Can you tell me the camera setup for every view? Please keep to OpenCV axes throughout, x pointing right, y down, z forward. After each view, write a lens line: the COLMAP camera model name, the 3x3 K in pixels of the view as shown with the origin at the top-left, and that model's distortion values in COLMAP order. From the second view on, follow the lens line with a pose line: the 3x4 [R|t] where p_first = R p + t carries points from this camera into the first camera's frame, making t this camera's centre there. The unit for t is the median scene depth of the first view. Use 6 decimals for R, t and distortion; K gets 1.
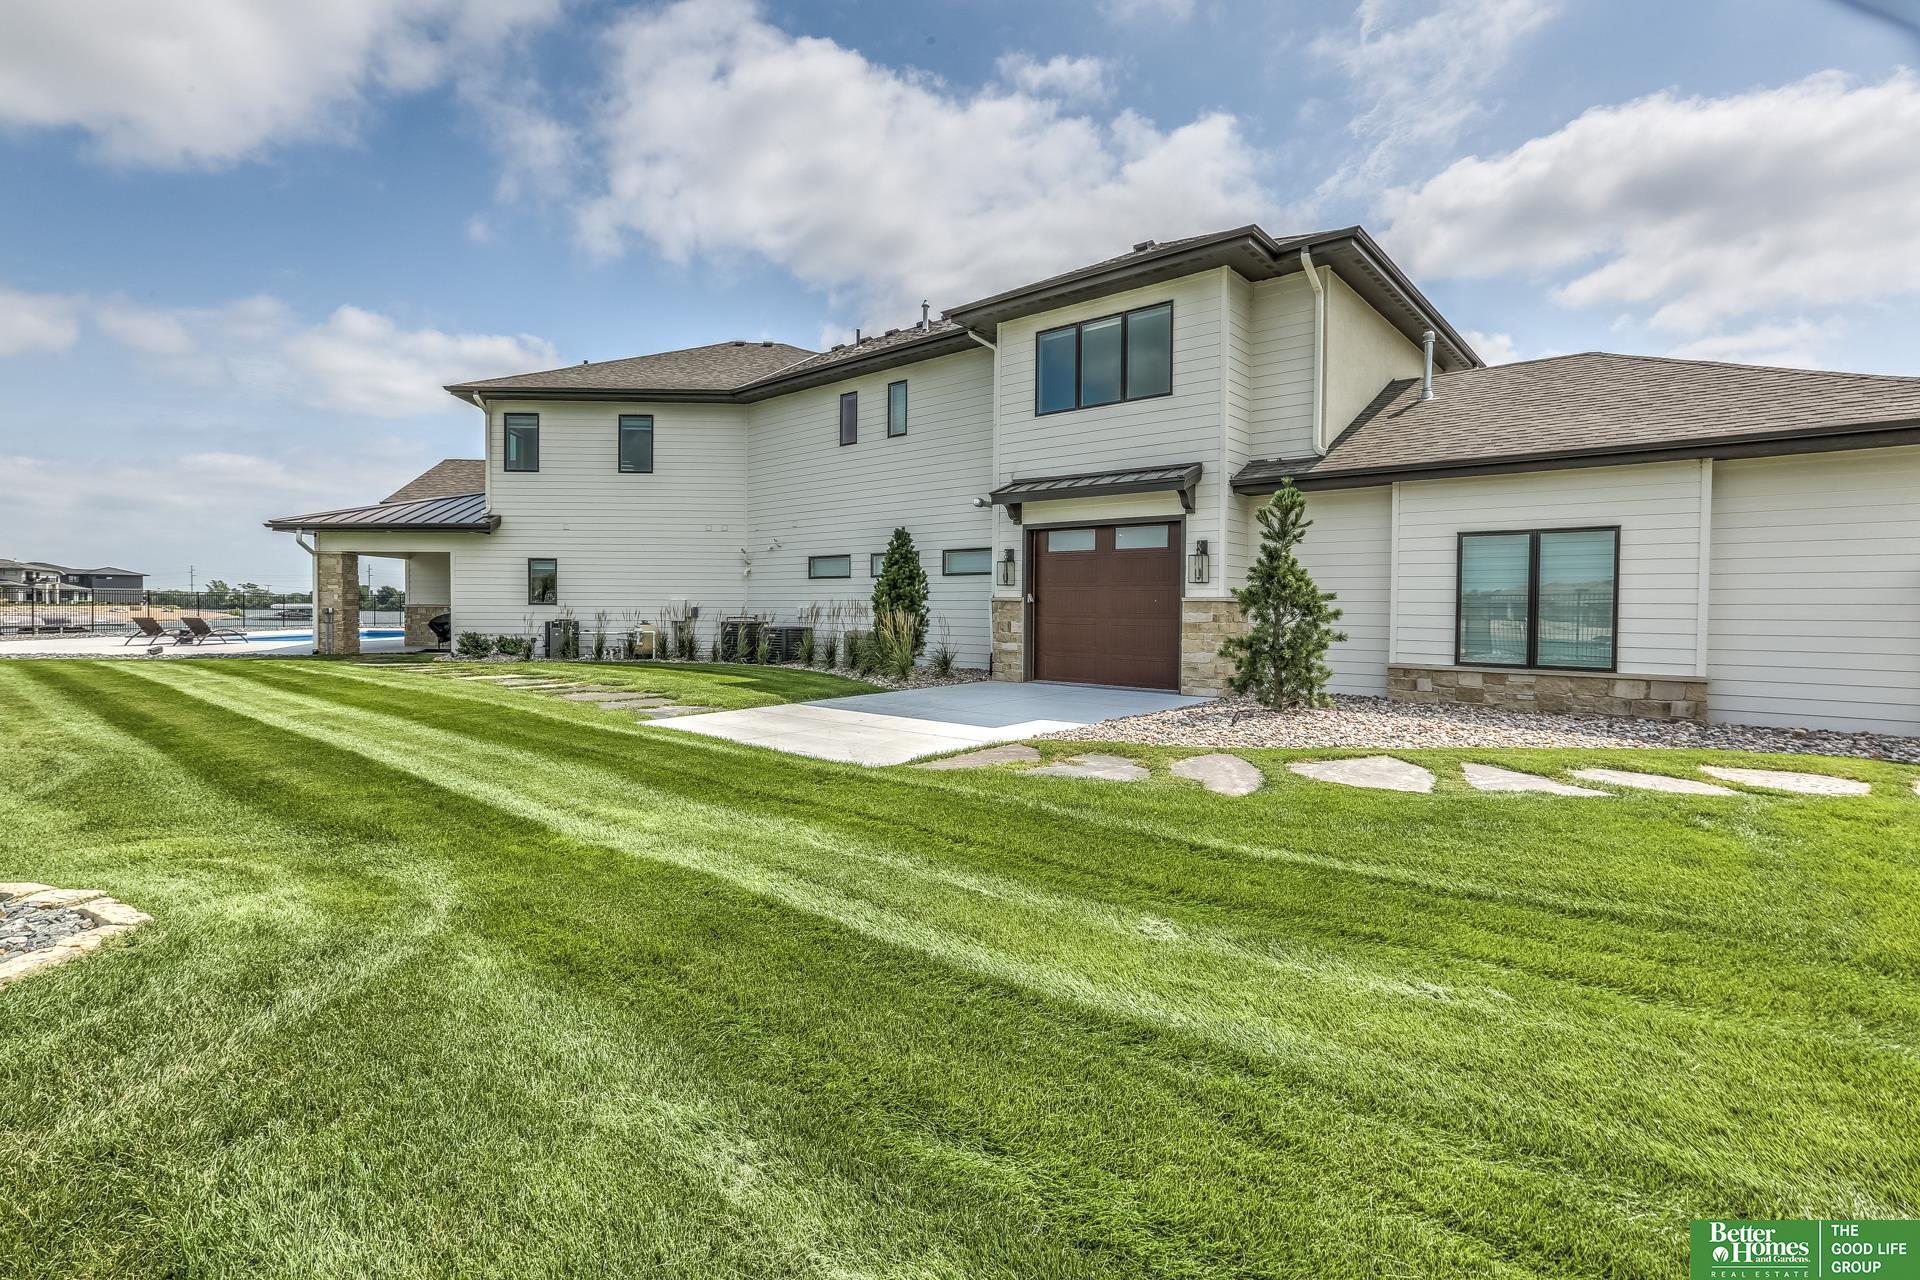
lens RADIAL K [[892.0, 0, 952.4], [0, 892.0, 612.9], [0, 0, 1]] dist [-0.043698, 0.021328]
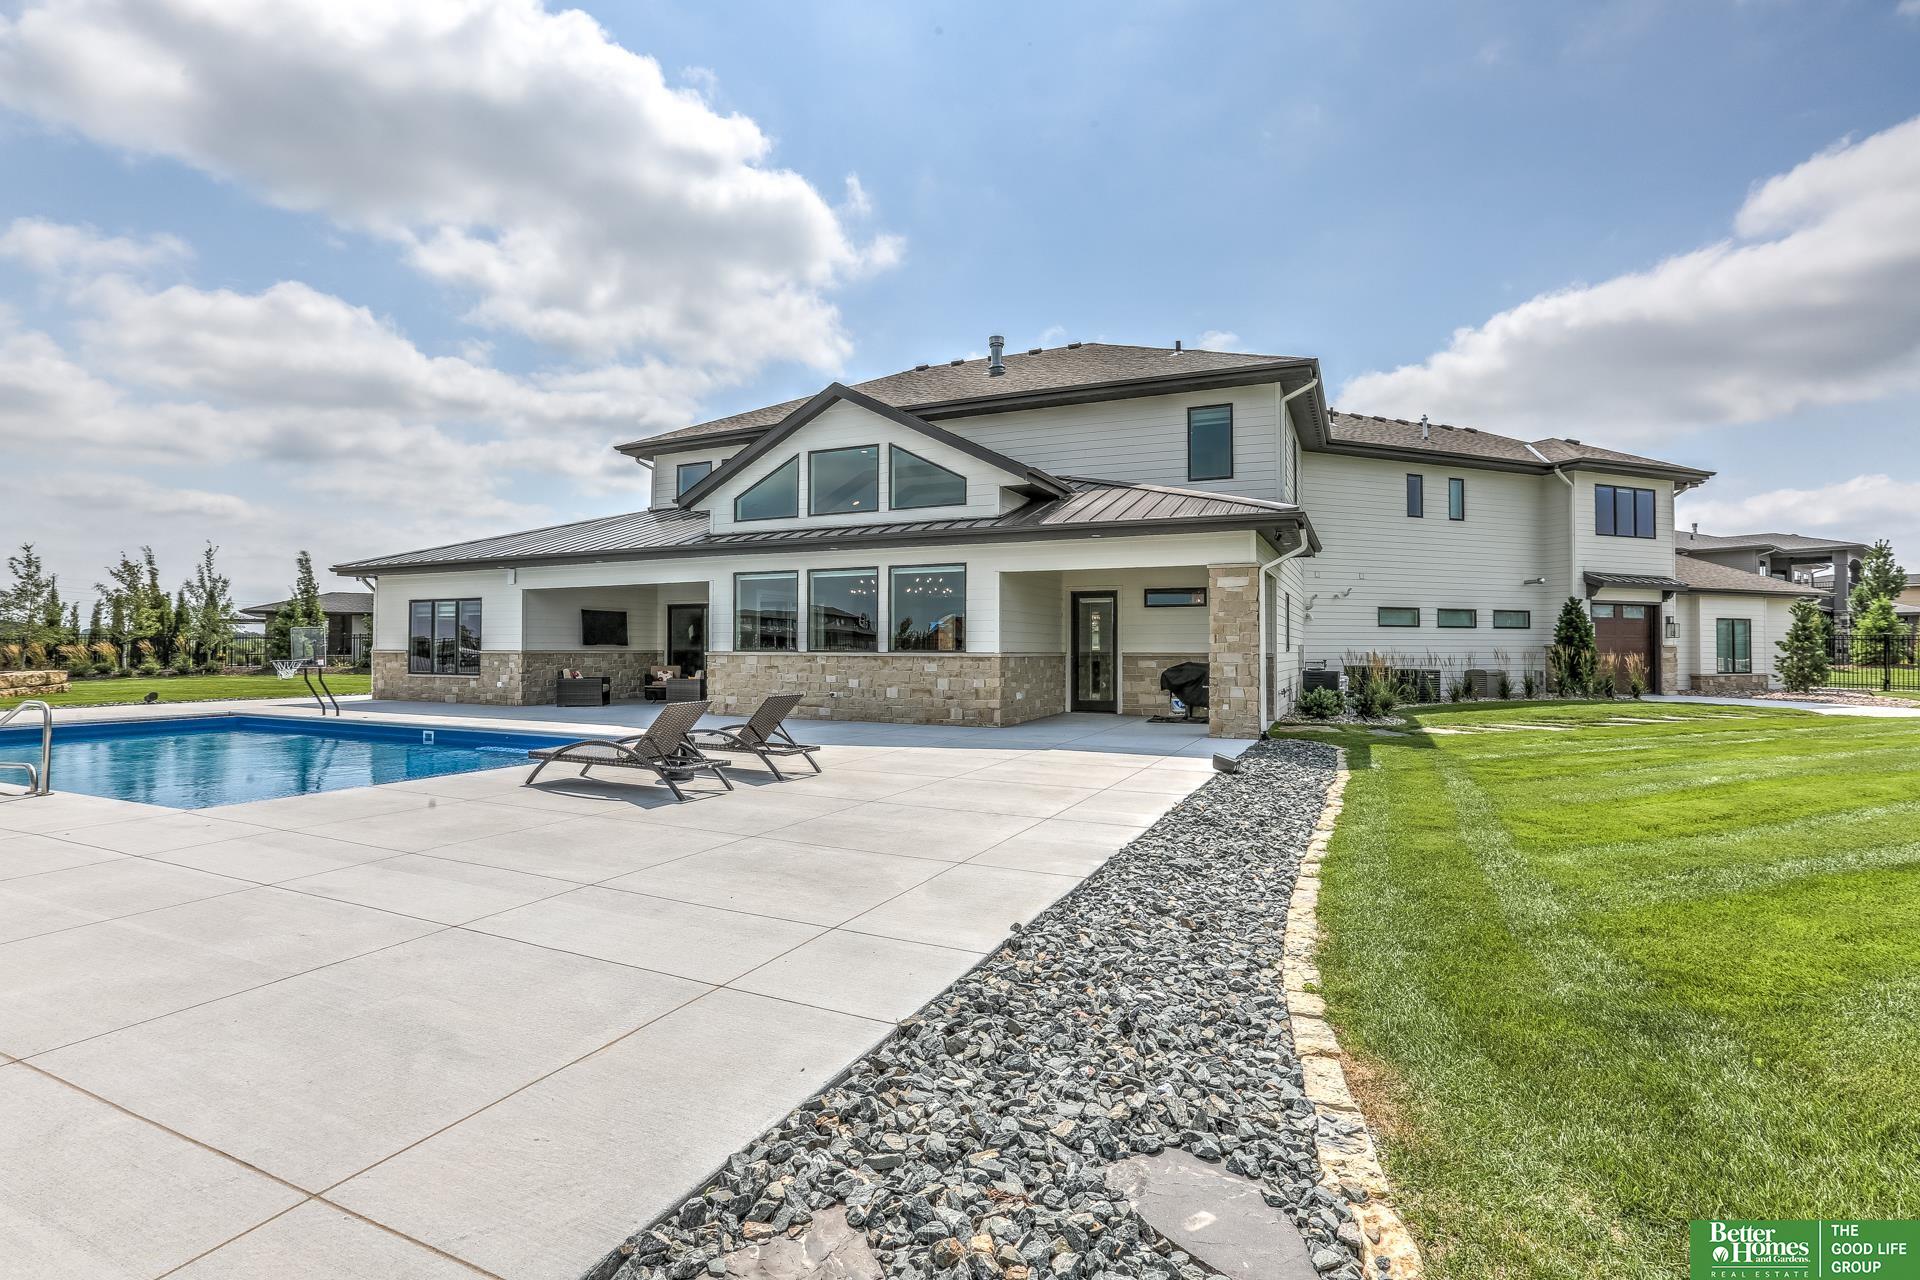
lens RADIAL K [[861.2, 0, 960.0], [0, 861.2, 640.0], [0, 0, 1]] dist [0.000711, 0.000636]
pose [[0.464760, 0.003771, 0.885429, -1.730812], [0.007045, 0.999944, -0.007956, -0.019798], [-0.885409, 0.009936, 0.464707, 1.206613]]
